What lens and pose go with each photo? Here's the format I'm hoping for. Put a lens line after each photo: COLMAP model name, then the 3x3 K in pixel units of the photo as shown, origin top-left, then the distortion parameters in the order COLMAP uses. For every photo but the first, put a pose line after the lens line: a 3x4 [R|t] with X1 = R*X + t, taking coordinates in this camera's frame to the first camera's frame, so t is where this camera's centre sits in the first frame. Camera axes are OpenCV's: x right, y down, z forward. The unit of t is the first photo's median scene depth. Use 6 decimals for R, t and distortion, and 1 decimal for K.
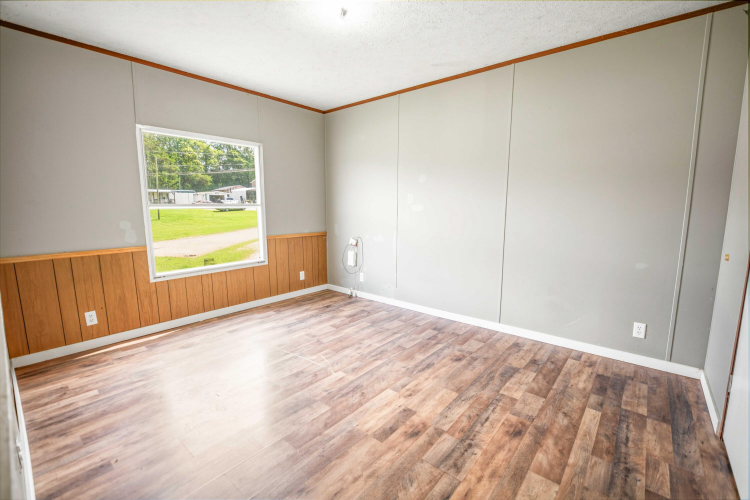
lens RADIAL K [[325.7, 0, 375.5], [0, 325.7, 251.4], [0, 0, 1]] dist [-0.007603, -0.001156]
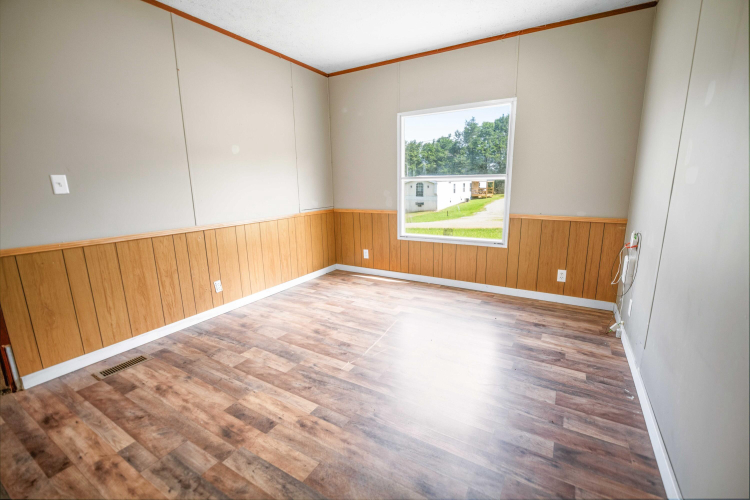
lens RADIAL K [[325.7, 0, 375.5], [0, 325.7, 251.4], [0, 0, 1]] dist [-0.007603, -0.001156]
pose [[0.163363, 0.202442, -0.965572, 0.554195], [-0.121161, 0.975428, 0.184010, -0.084897], [0.979098, 0.086929, 0.183877, 0.692899]]
